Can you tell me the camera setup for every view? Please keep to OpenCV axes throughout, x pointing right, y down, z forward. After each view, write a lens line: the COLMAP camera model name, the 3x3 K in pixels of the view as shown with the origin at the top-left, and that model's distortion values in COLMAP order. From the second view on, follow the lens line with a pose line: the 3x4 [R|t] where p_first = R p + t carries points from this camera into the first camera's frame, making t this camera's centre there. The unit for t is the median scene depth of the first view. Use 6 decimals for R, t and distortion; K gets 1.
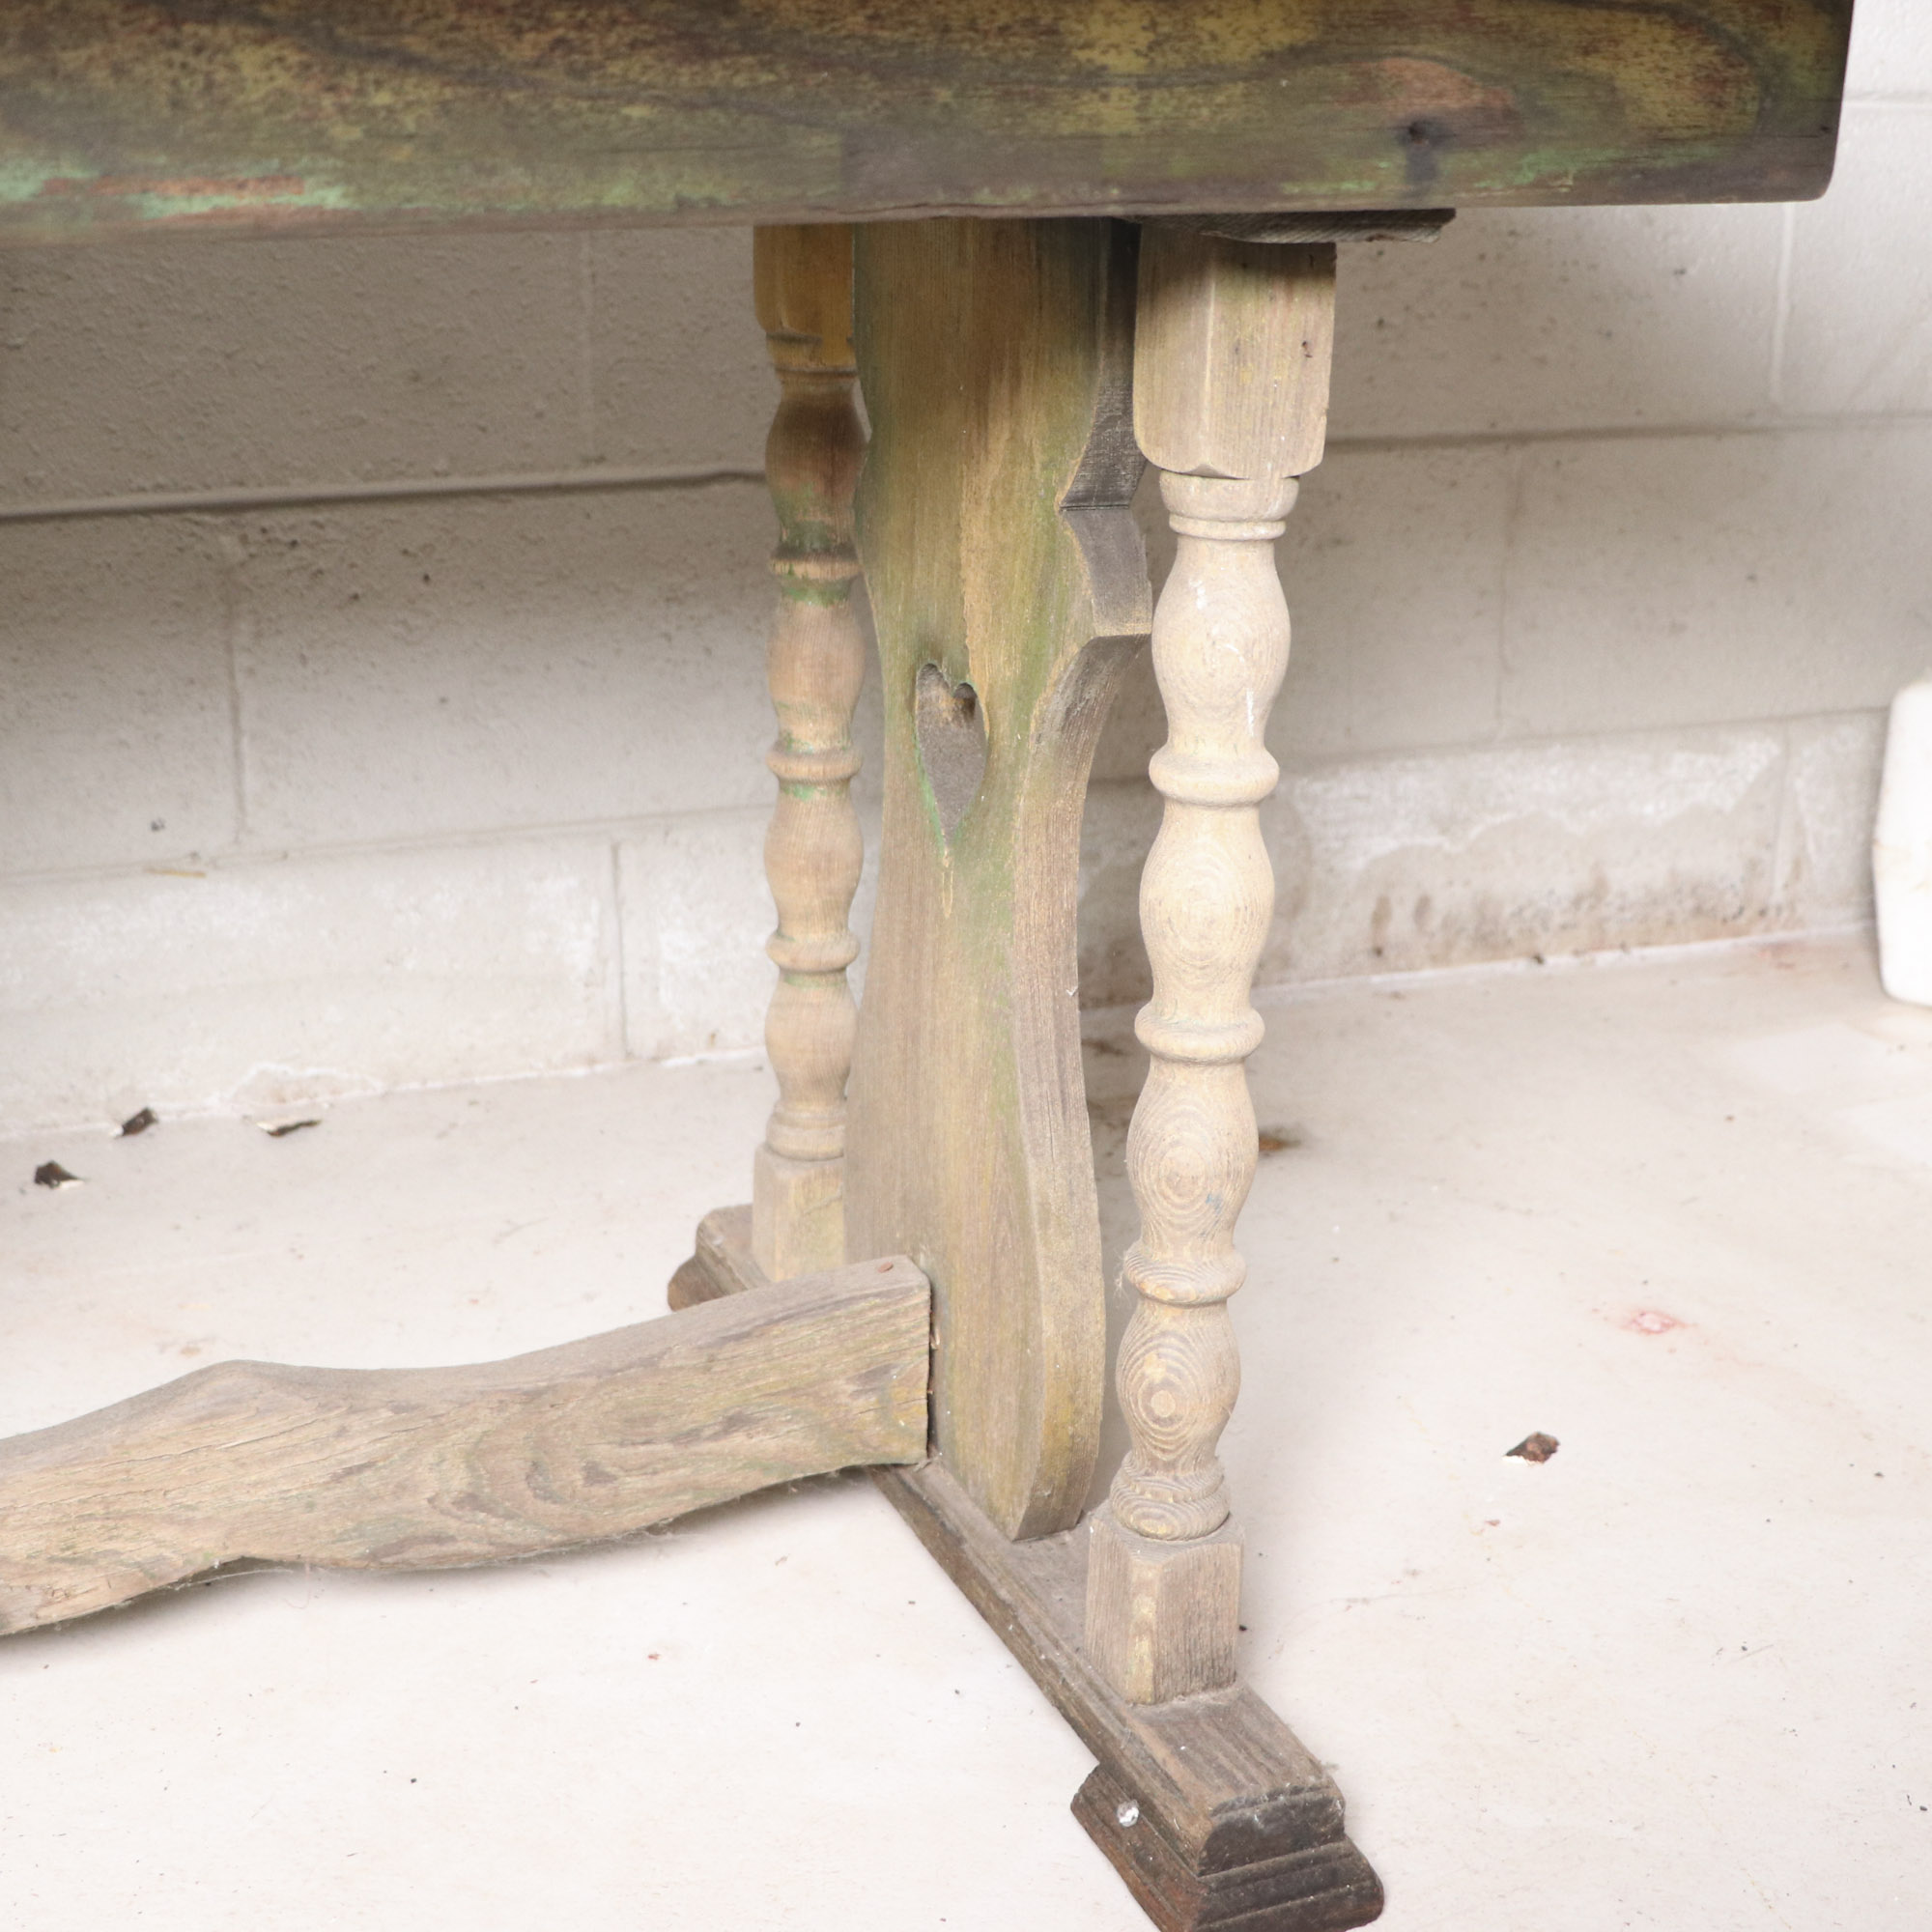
lens RADIAL K [[3054.2, 0, 1021.5], [0, 3054.2, 903.5], [0, 0, 1]] dist [-0.082753, 0.000000]
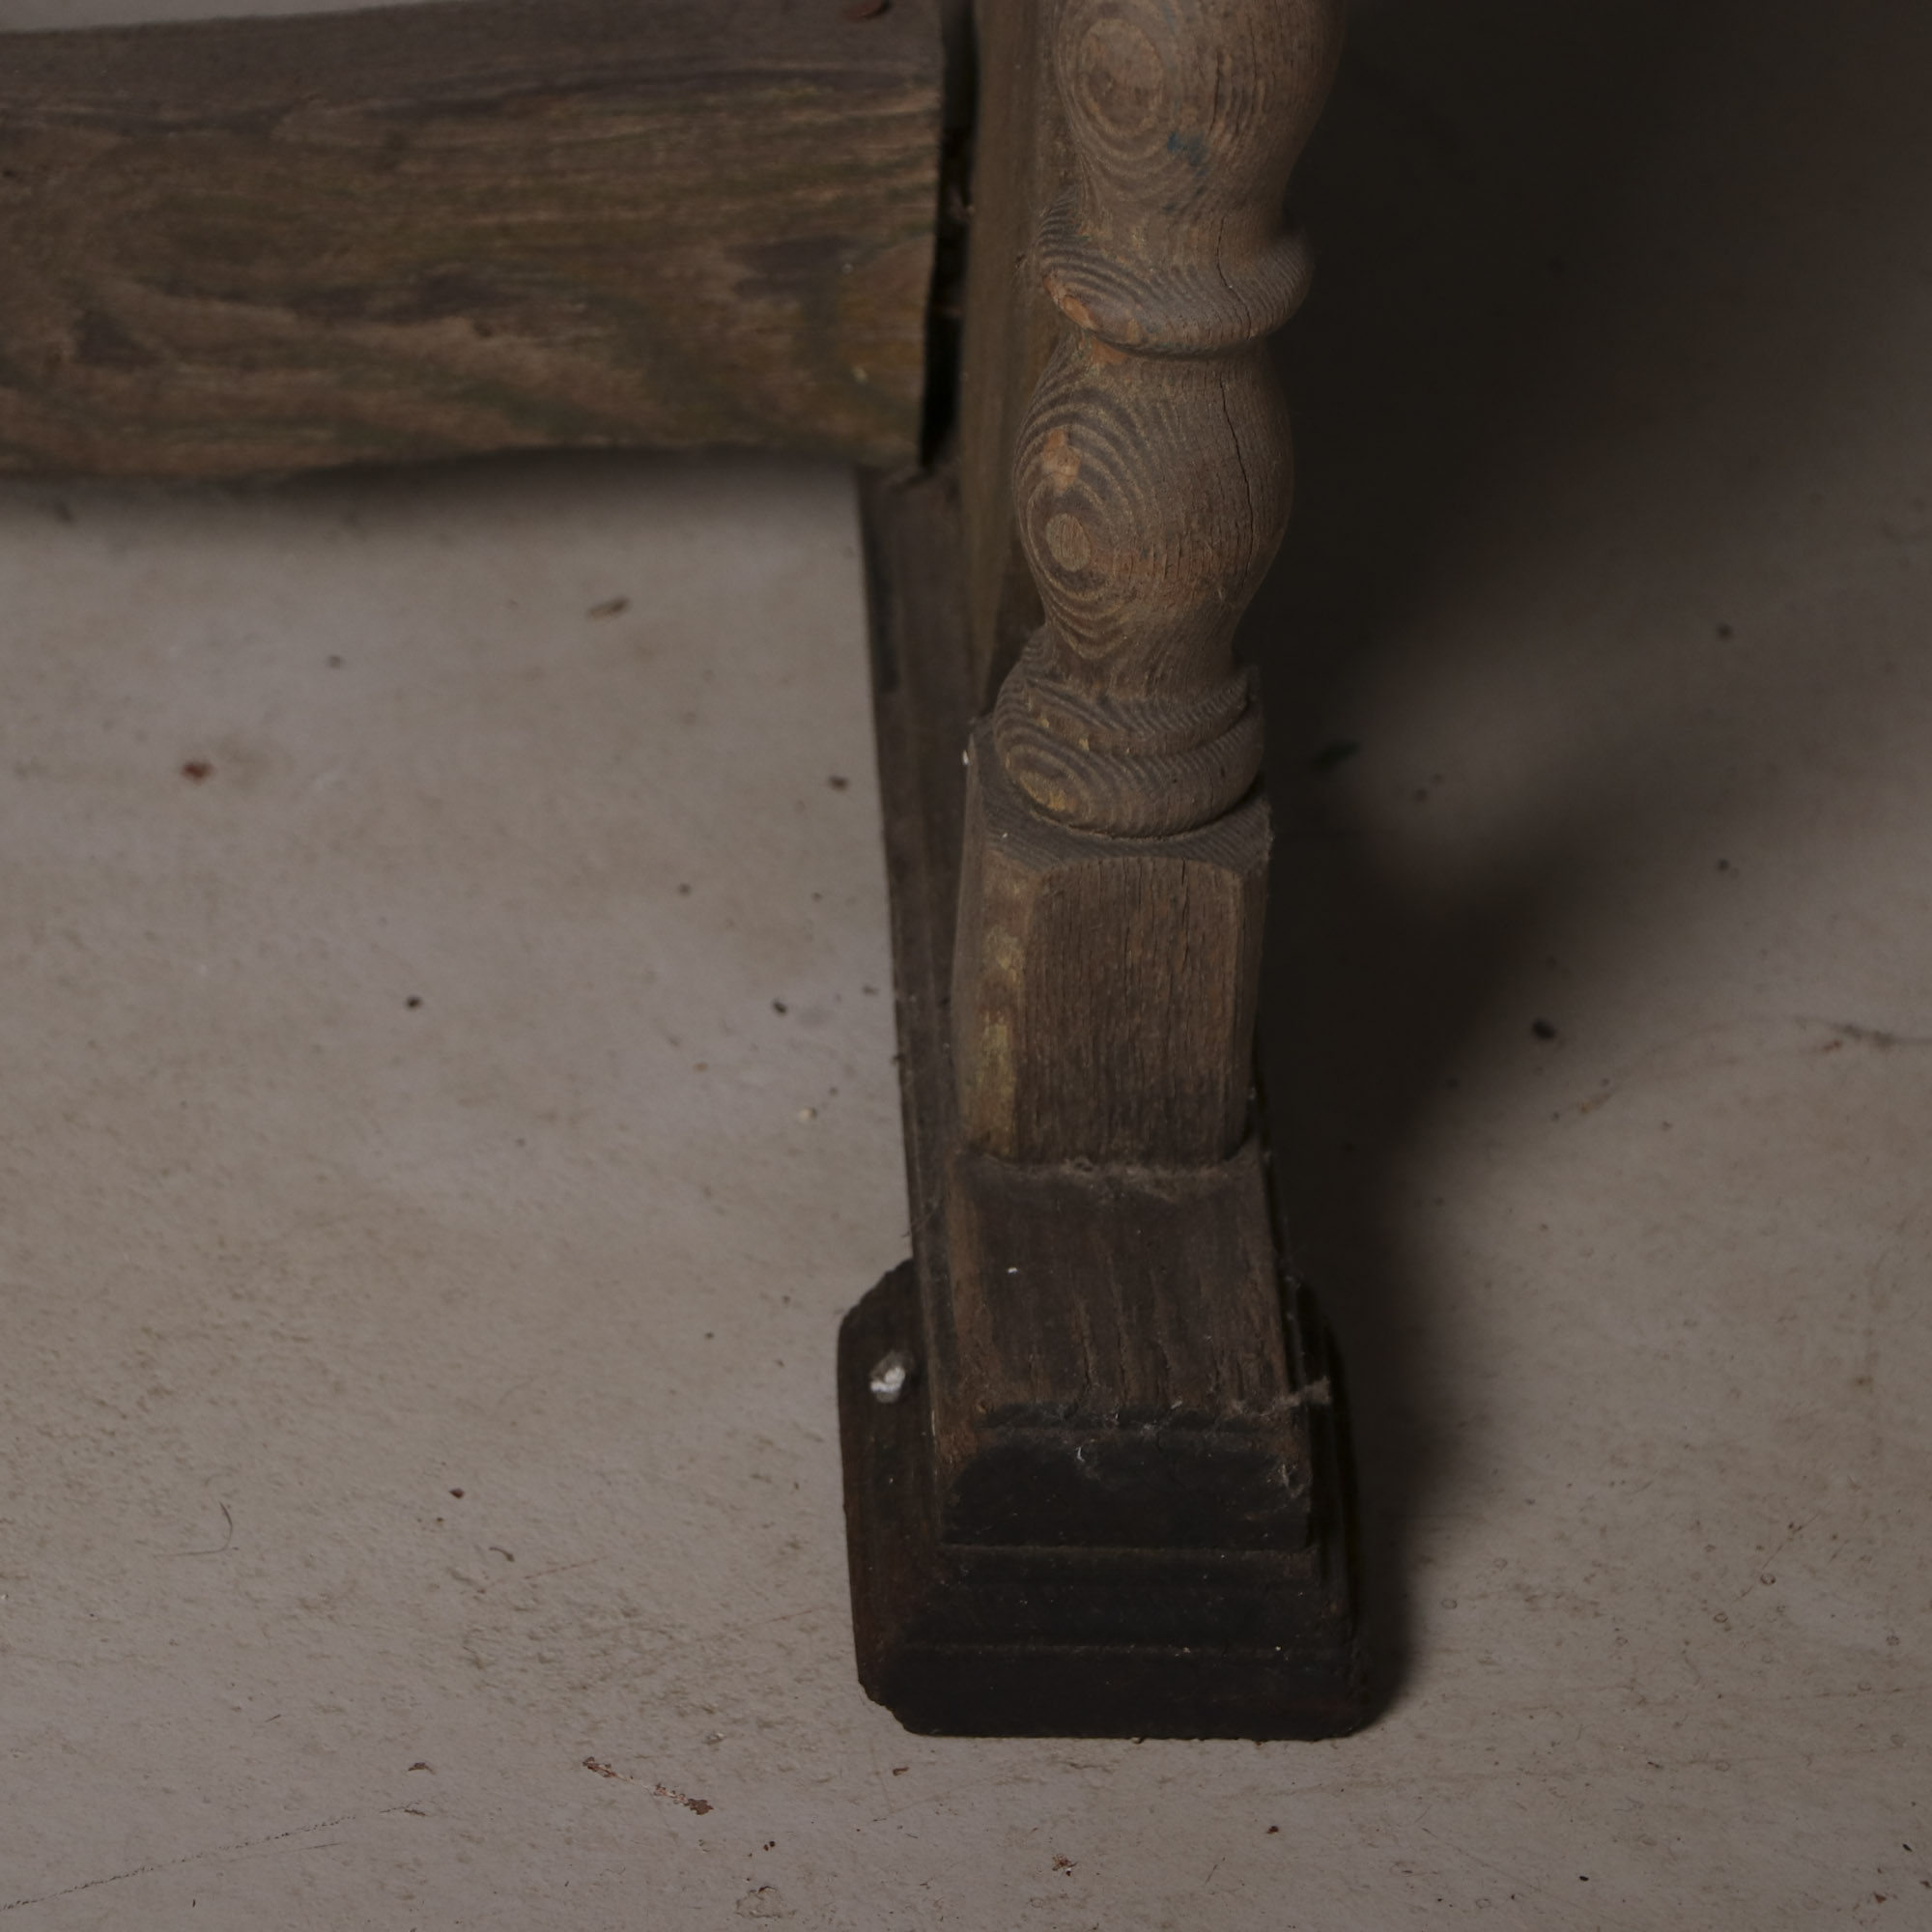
lens RADIAL K [[13917.0, 0, 968.8], [0, 13917.0, 966.0], [0, 0, 1]] dist [1.184193, 0.000000]
pose [[0.929748, 0.239590, -0.279580, 0.558254], [-0.145455, 0.936564, 0.318889, -0.386489], [0.338247, -0.255821, 0.905618, -0.793703]]
